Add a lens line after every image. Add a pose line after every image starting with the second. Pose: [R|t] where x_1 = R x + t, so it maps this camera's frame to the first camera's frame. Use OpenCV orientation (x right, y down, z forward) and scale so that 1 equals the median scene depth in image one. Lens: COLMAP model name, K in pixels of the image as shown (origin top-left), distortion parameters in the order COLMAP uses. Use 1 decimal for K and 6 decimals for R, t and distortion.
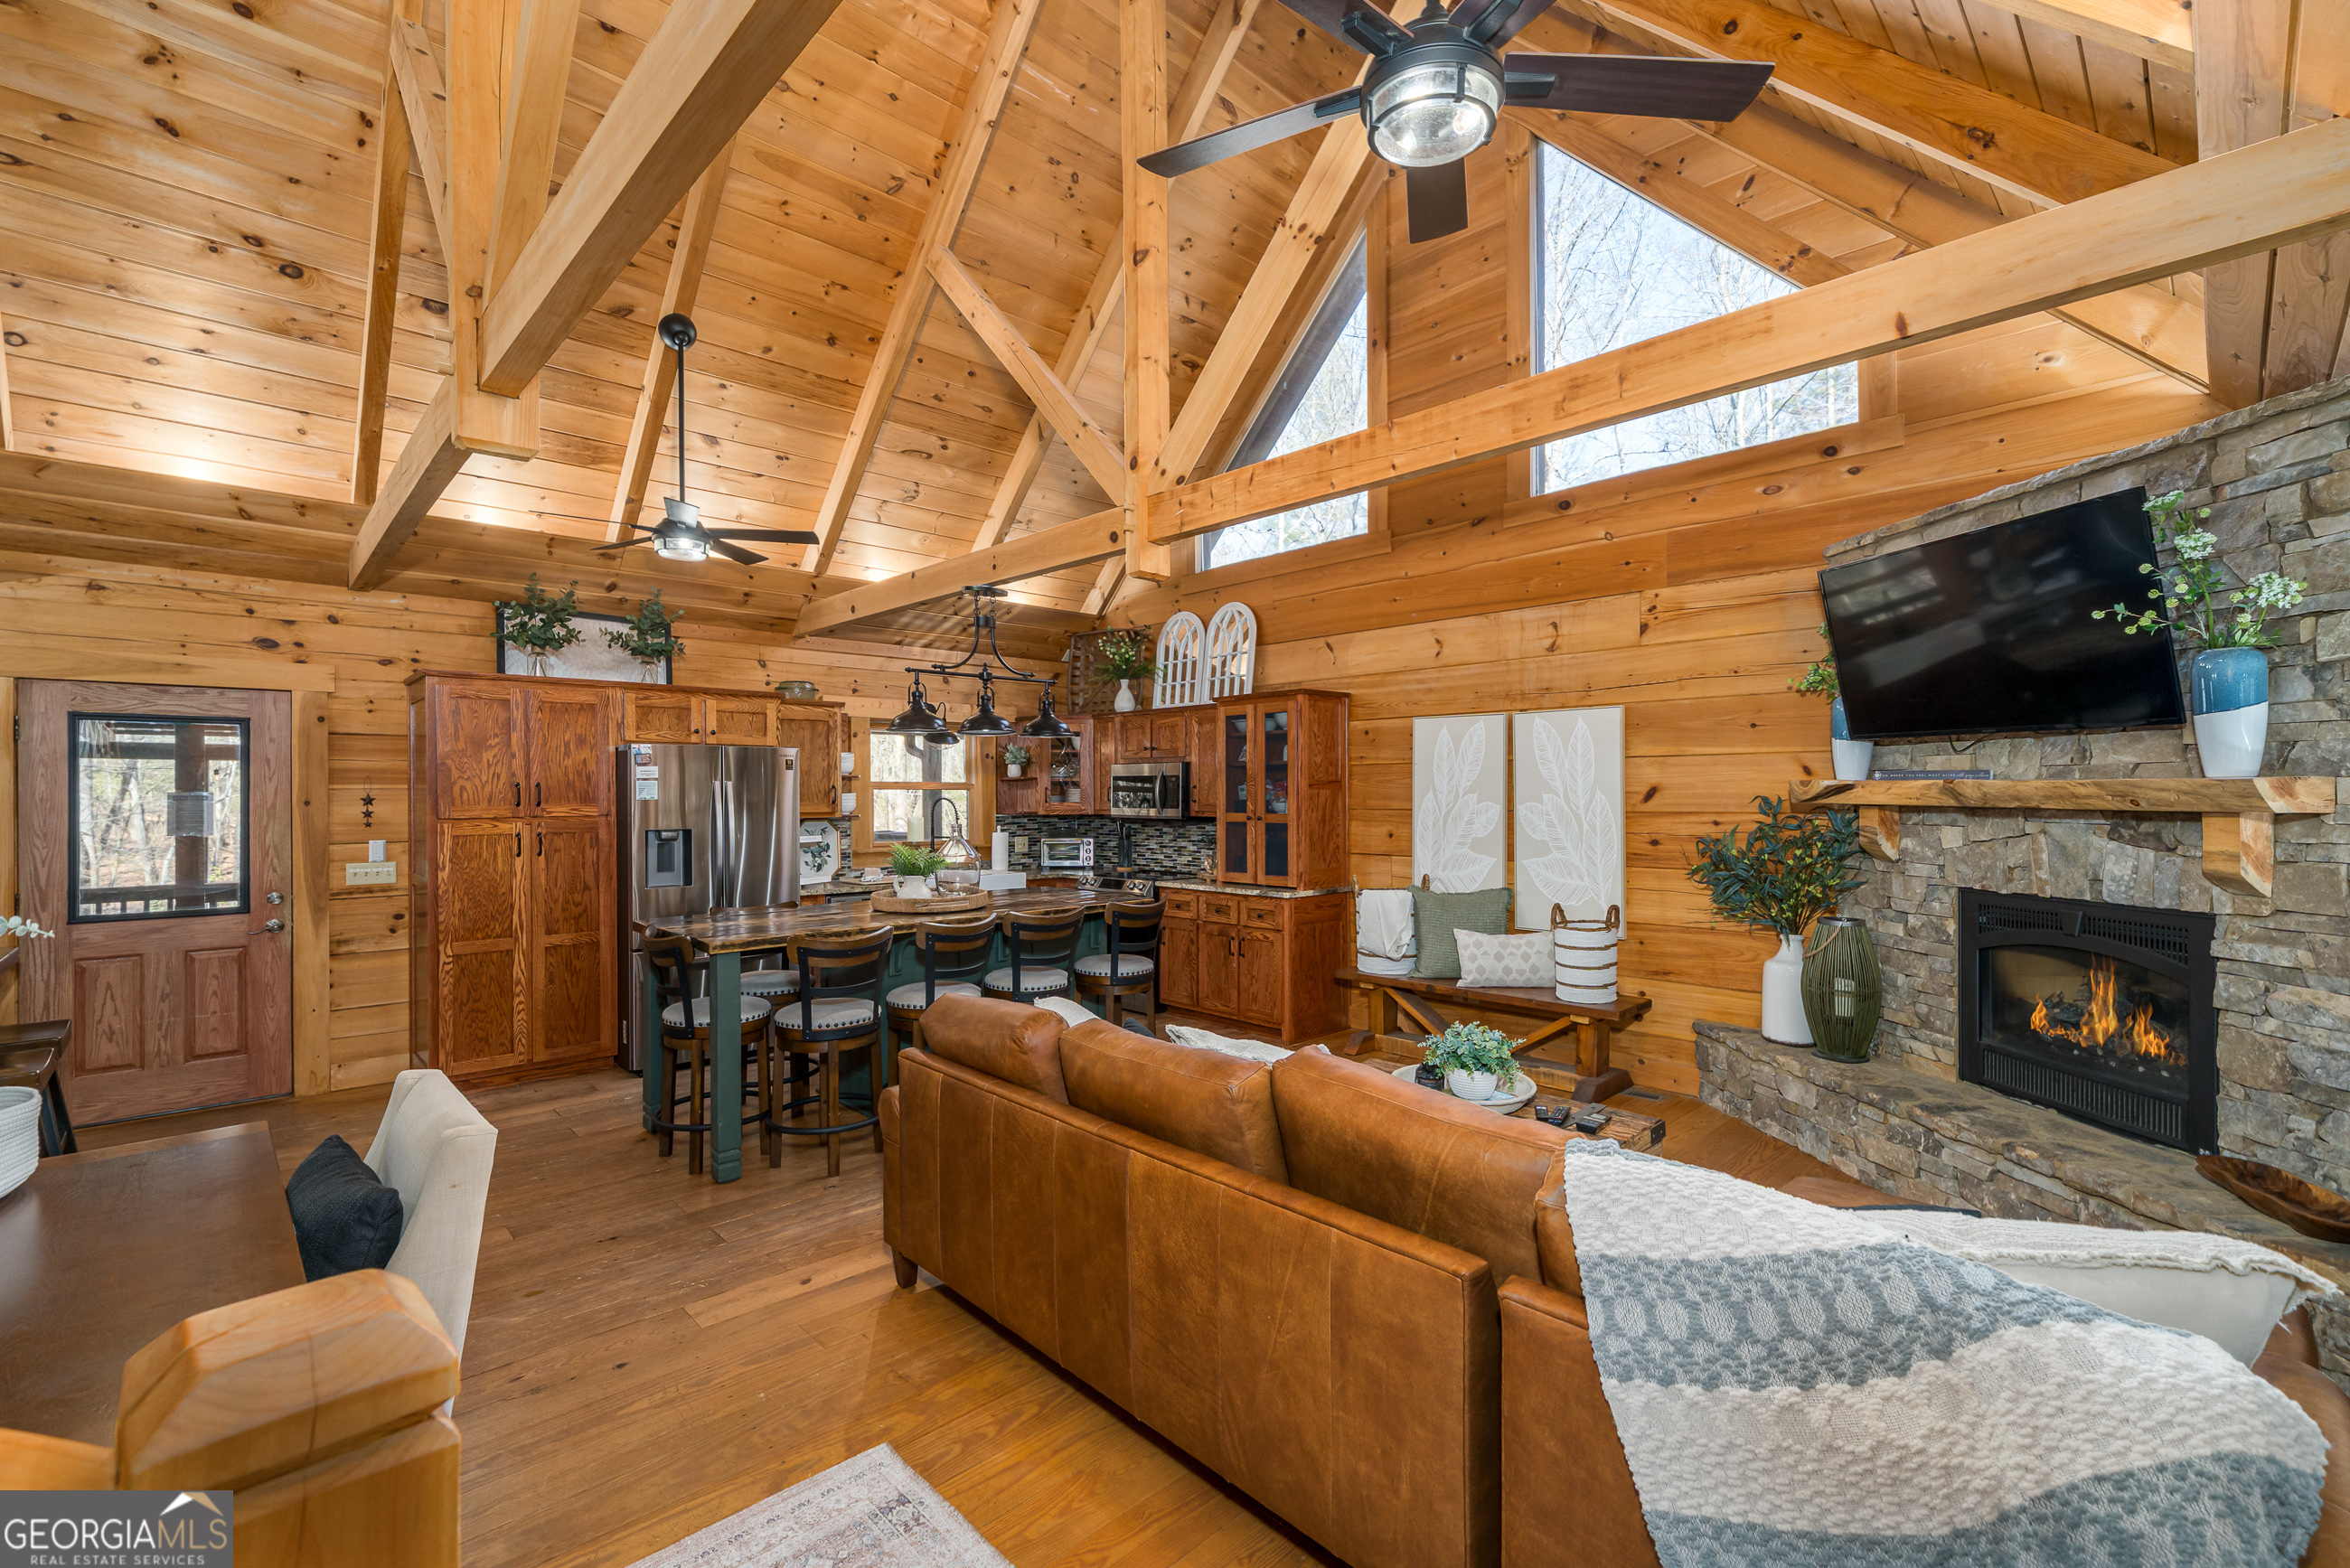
lens RADIAL K [[1029.6, 0, 1181.6], [0, 1029.6, 787.8], [0, 0, 1]] dist [0.000197, -0.000216]
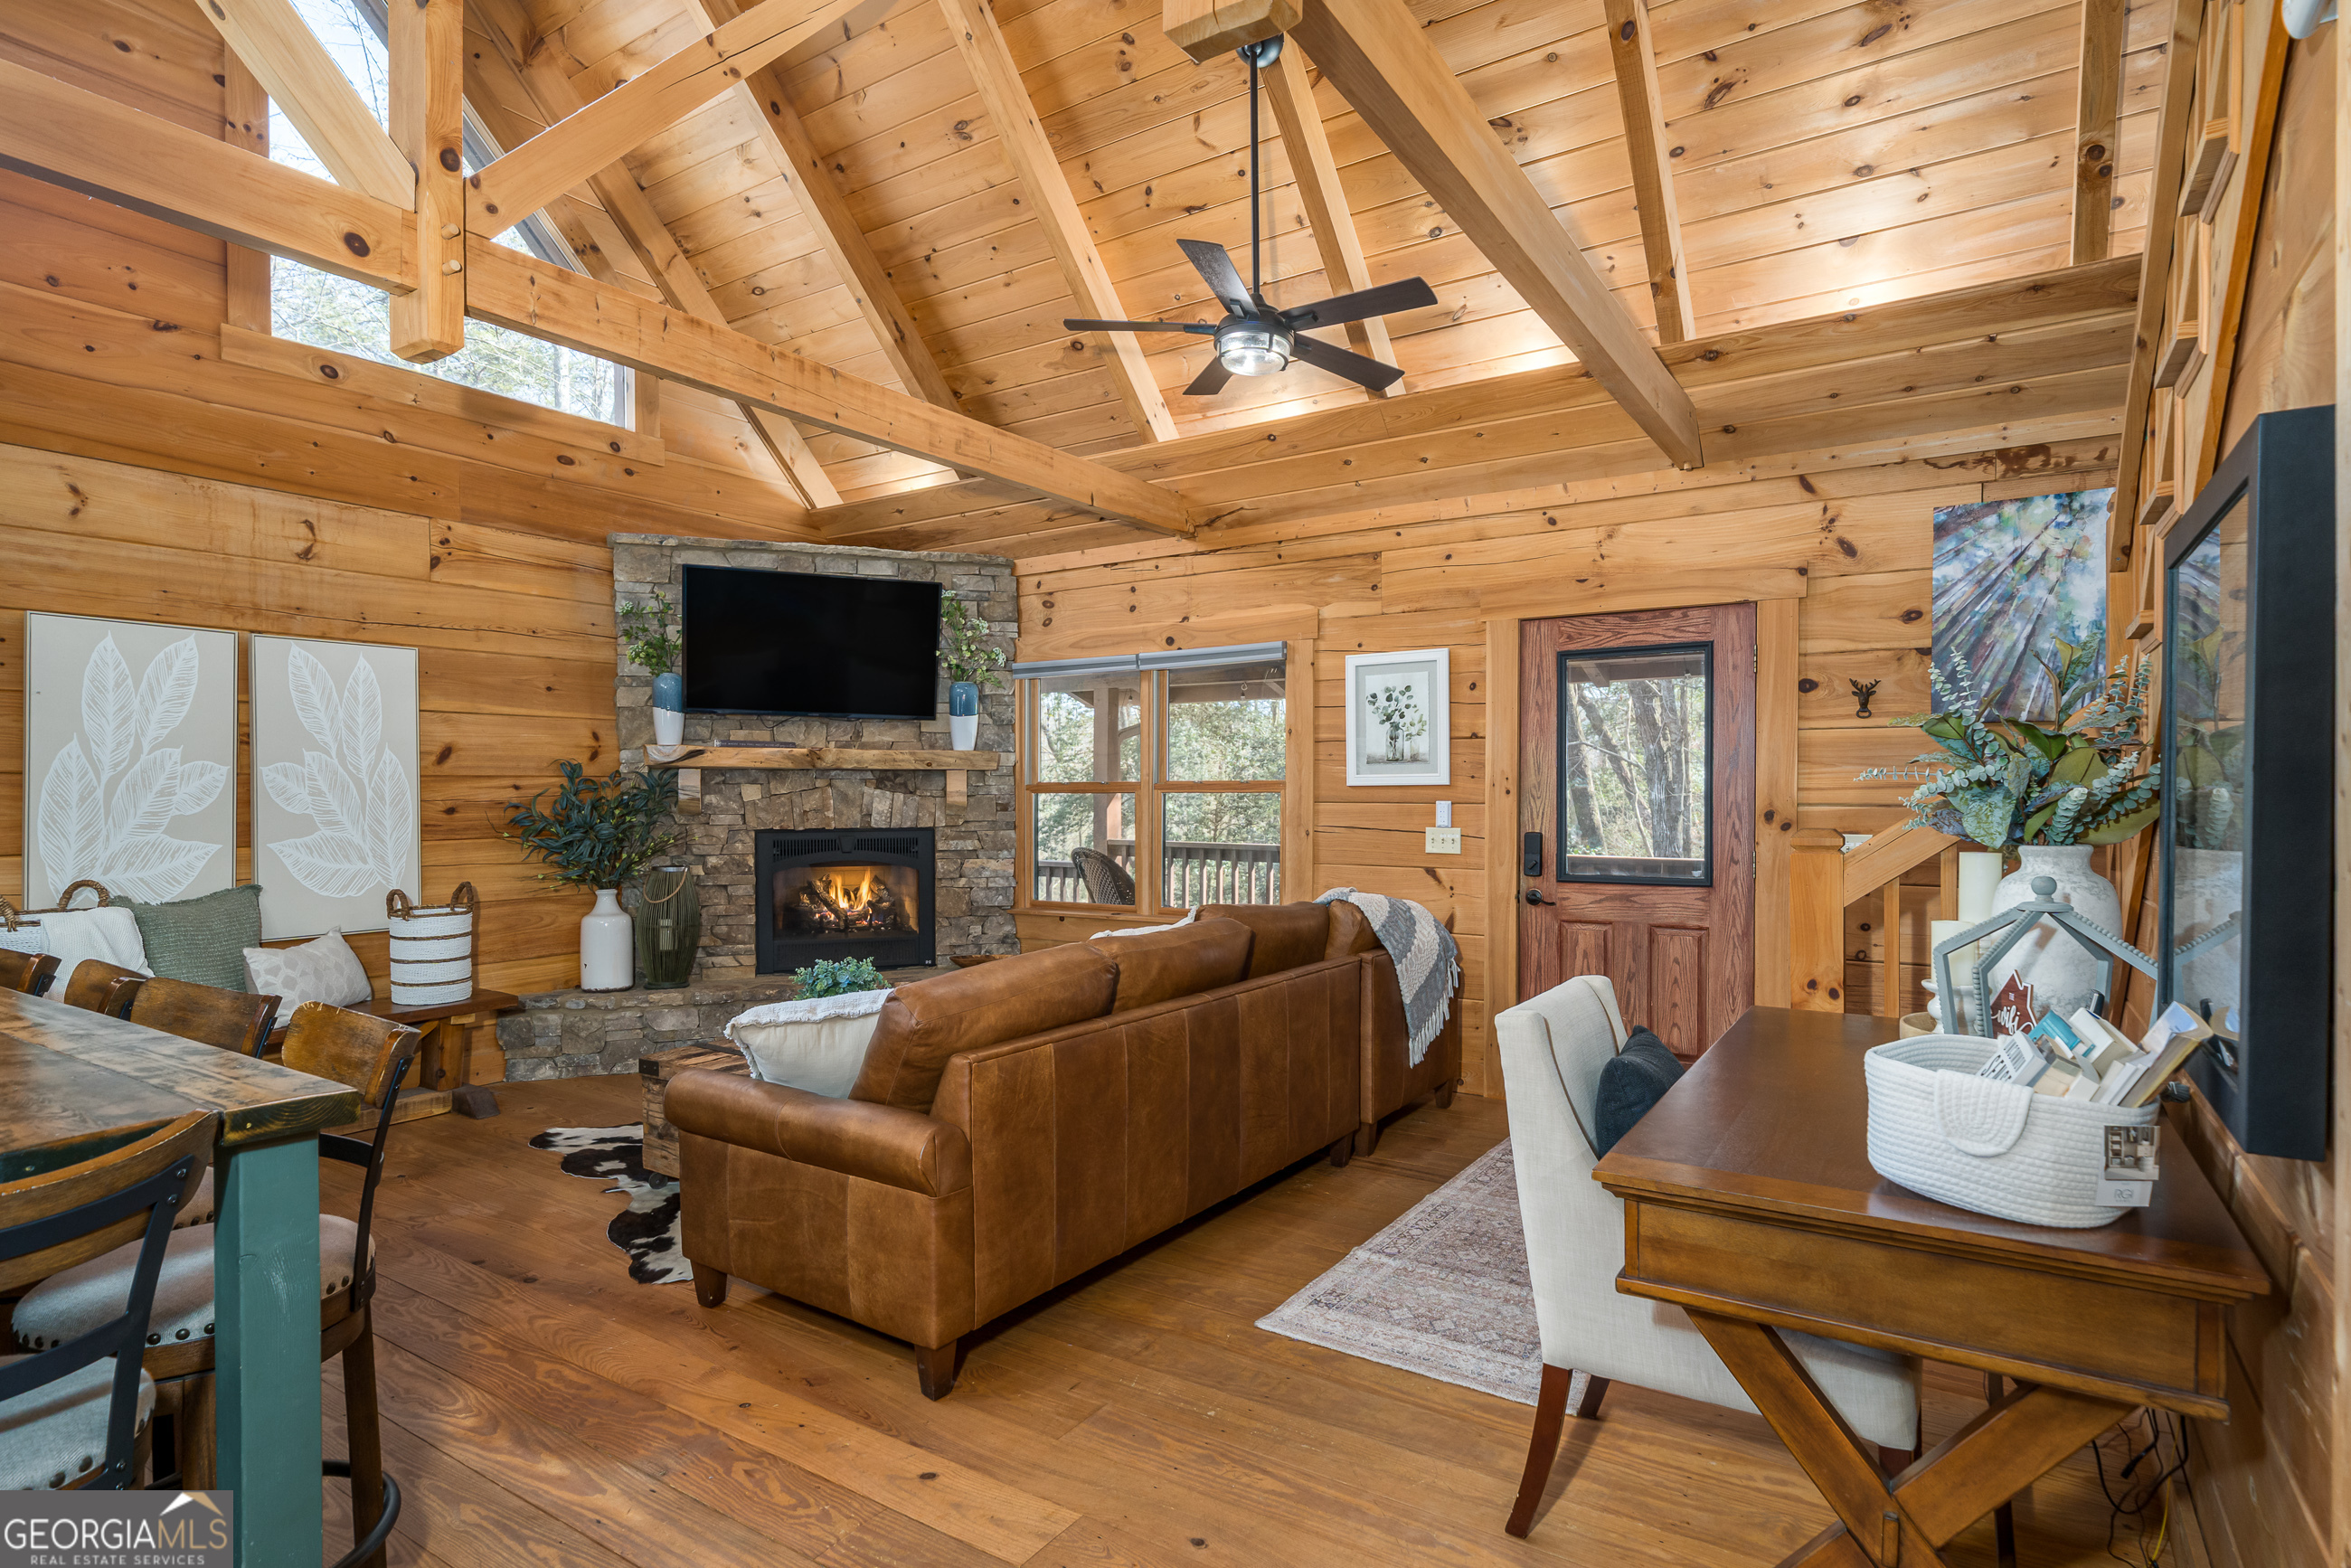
lens RADIAL K [[1210.4, 0, 1177.6], [0, 1210.4, 804.2], [0, 0, 1]] dist [-0.003578, 0.001204]
pose [[-0.234346, -0.004745, 0.972142, -0.671320], [0.000563, 0.999987, 0.005016, 0.042138], [-0.972153, 0.001723, -0.234341, 0.630206]]
